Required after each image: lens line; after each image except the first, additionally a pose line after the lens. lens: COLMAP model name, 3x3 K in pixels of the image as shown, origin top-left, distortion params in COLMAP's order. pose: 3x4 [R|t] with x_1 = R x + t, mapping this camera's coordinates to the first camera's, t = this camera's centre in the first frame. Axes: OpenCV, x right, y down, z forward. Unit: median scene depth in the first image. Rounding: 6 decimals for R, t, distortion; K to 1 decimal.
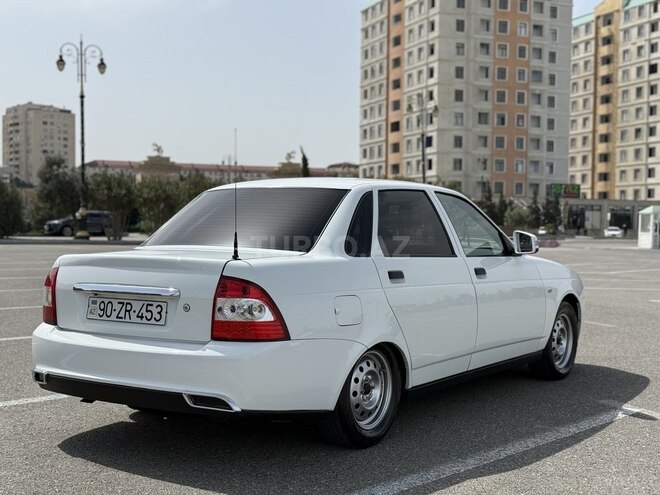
lens RADIAL K [[917.8, 0, 333.4], [0, 917.8, 243.8], [0, 0, 1]] dist [0.117792, 0.000000]
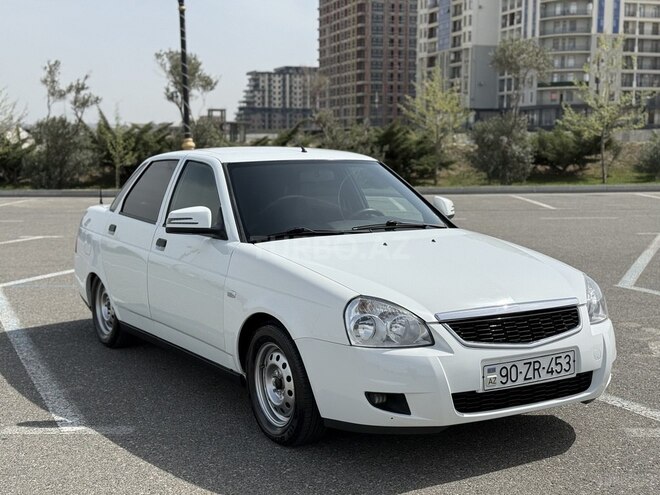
lens RADIAL K [[917.8, 0, 328.6], [0, 917.8, 247.5], [0, 0, 1]] dist [0.117792, 0.000000]
pose [[-0.398654, 0.093872, -0.912284, 1.088042], [-0.018483, 0.993723, 0.110328, -0.084616], [0.916915, 0.060844, -0.394417, 1.718626]]
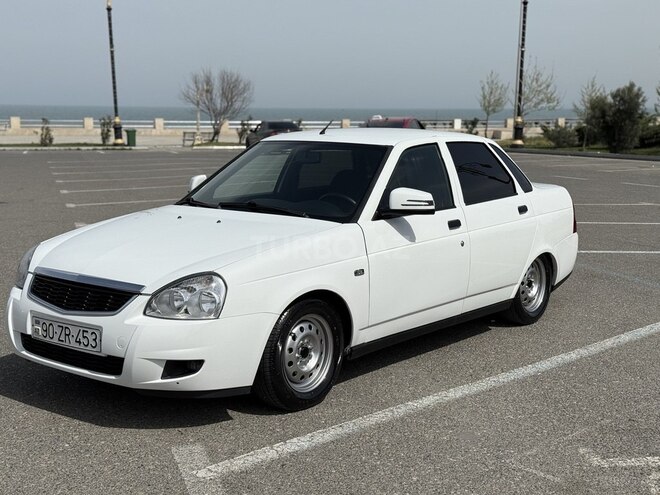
lens RADIAL K [[917.8, 0, 328.1], [0, 917.8, 251.0], [0, 0, 1]] dist [0.117792, 0.000000]
pose [[-0.998015, -0.023406, 0.058473, -0.001684], [-0.013477, 0.986244, 0.164744, -0.121698], [-0.061525, 0.163629, -0.984602, 2.413354]]
